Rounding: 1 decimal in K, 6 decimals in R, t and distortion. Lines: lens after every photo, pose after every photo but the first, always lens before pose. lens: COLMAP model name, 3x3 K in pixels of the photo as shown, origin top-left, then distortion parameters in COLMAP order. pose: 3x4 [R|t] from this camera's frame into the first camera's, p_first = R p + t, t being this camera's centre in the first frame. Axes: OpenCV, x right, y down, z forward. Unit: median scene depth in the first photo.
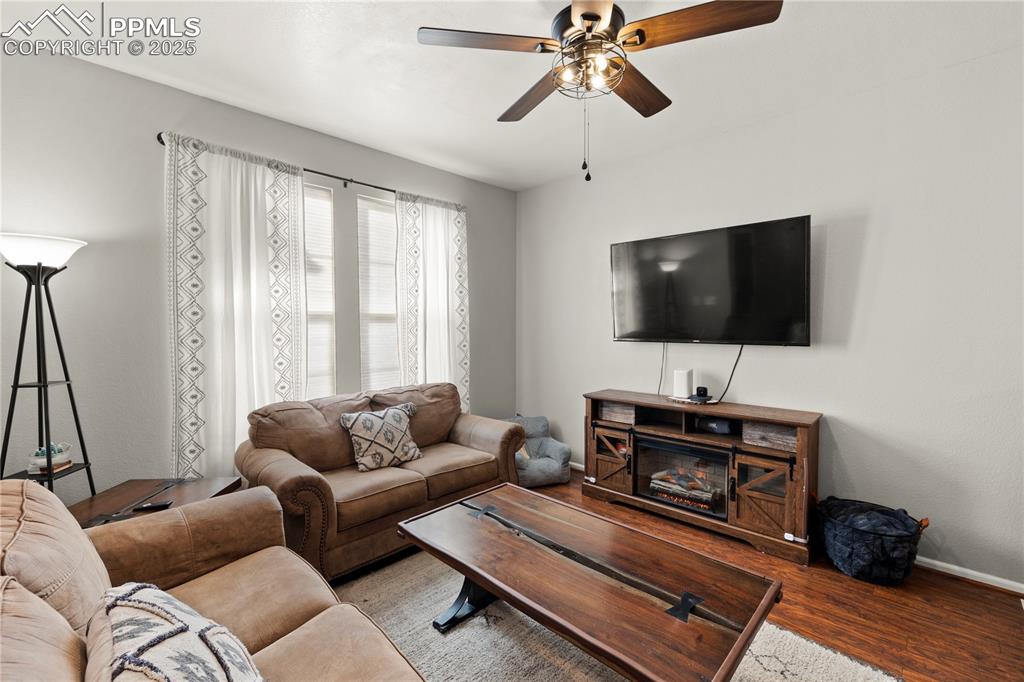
lens RADIAL K [[438.3, 0, 508.0], [0, 438.3, 339.4], [0, 0, 1]] dist [-0.000122, -0.000233]
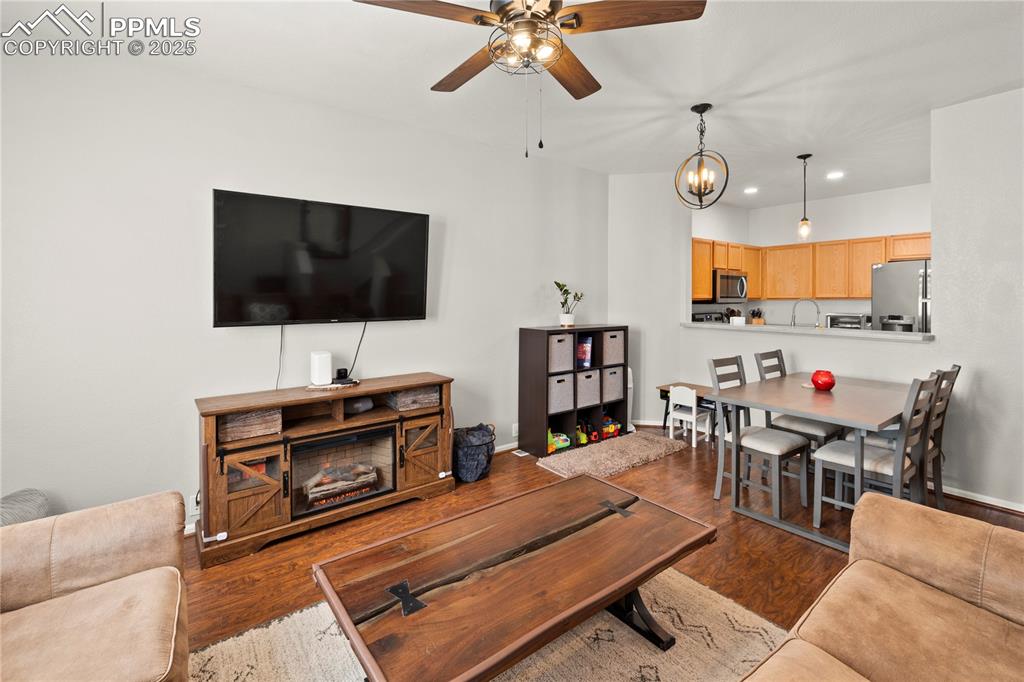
lens RADIAL K [[449.0, 0, 502.8], [0, 449.0, 301.7], [0, 0, 1]] dist [-0.000920, 0.000137]
pose [[0.144337, -0.005834, 0.989511, -0.484813], [0.041611, 0.999134, -0.000178, -0.021973], [-0.988653, 0.041200, 0.144455, 0.534929]]
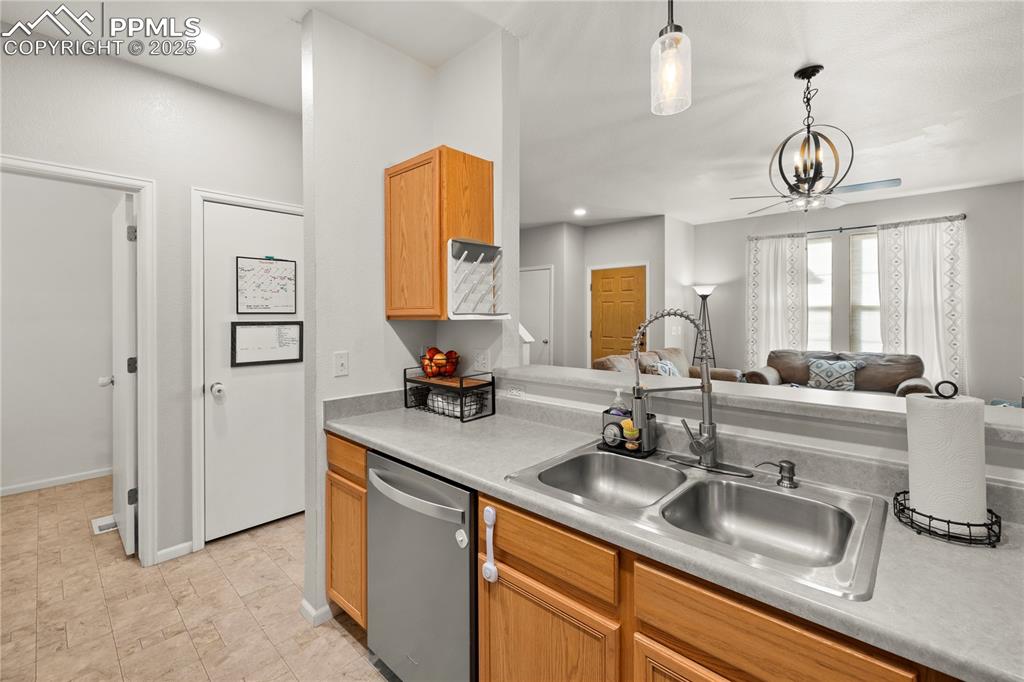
lens RADIAL K [[440.7, 0, 506.5], [0, 440.7, 317.1], [0, 0, 1]] dist [0.001537, -0.000084]
pose [[0.018086, 0.011076, -0.999775, 1.449887], [-0.034266, 0.999358, 0.010451, 0.012072], [0.999249, 0.034069, 0.018454, -0.356009]]
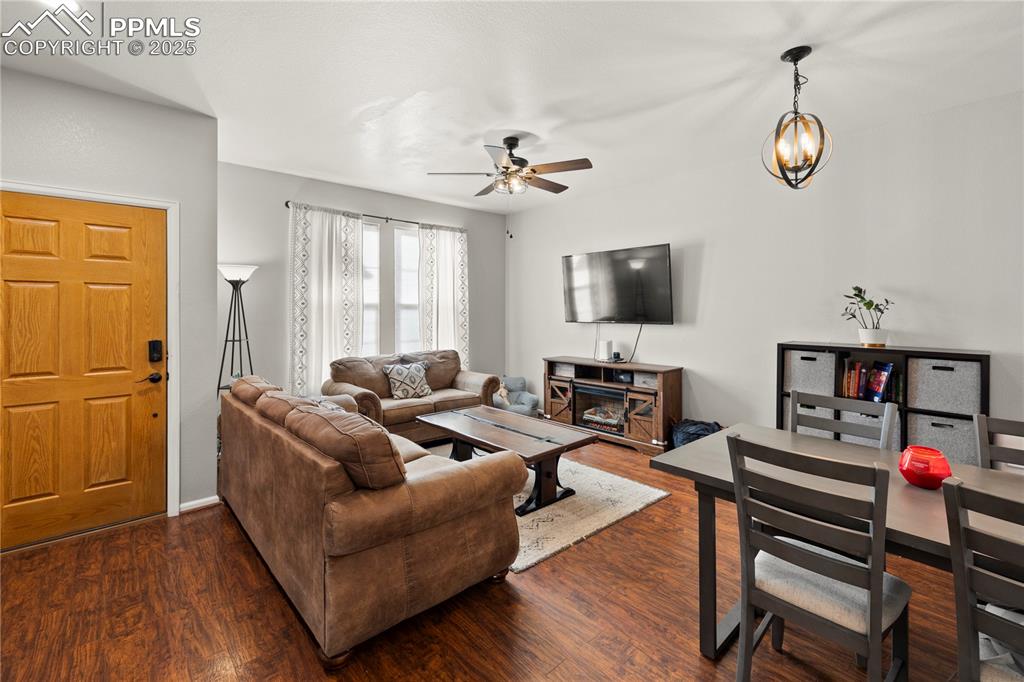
lens RADIAL K [[445.9, 0, 504.1], [0, 445.9, 308.4], [0, 0, 1]] dist [-0.000689, -0.000137]
pose [[0.997636, 0.001515, -0.068706, 0.168748], [-0.004351, 0.999144, -0.041143, 0.024290], [0.068585, 0.041345, 0.996788, -0.591163]]
